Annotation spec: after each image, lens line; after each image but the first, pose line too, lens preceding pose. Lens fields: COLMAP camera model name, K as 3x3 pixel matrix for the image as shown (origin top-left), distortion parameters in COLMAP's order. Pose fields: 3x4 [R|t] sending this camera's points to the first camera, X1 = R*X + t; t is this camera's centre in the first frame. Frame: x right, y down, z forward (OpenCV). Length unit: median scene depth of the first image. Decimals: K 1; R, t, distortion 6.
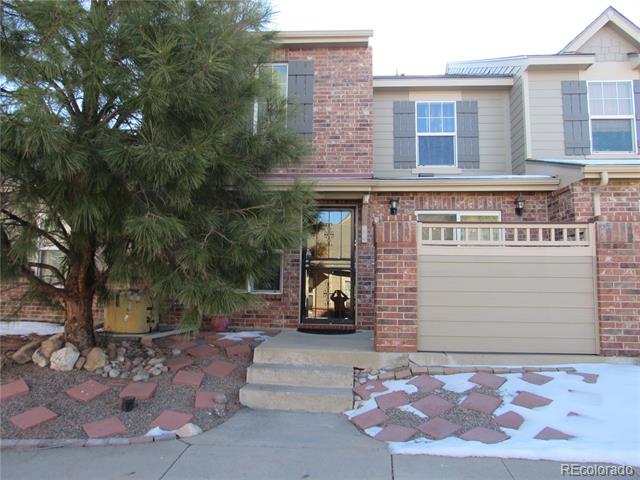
lens RADIAL K [[463.6, 0, 317.6], [0, 463.6, 242.8], [0, 0, 1]] dist [-0.032052, 0.023657]
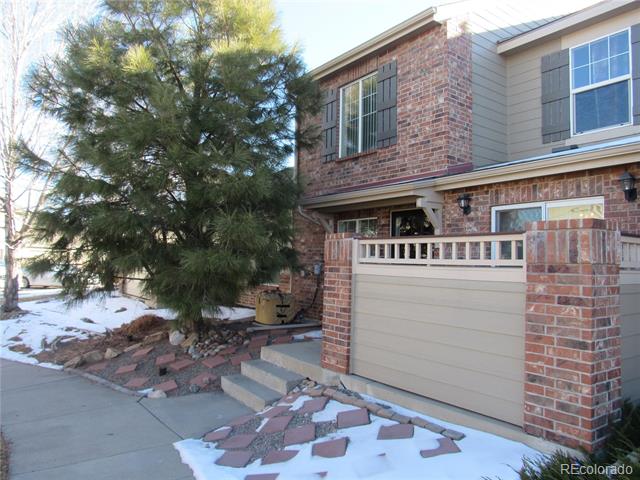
lens RADIAL K [[463.6, 0, 320.2], [0, 463.6, 242.8], [0, 0, 1]] dist [-0.032052, 0.023657]
pose [[0.636661, -0.030351, -0.770546, 0.650145], [0.072442, 0.997160, 0.020577, -0.045141], [0.767734, -0.068920, 0.637052, 0.244216]]
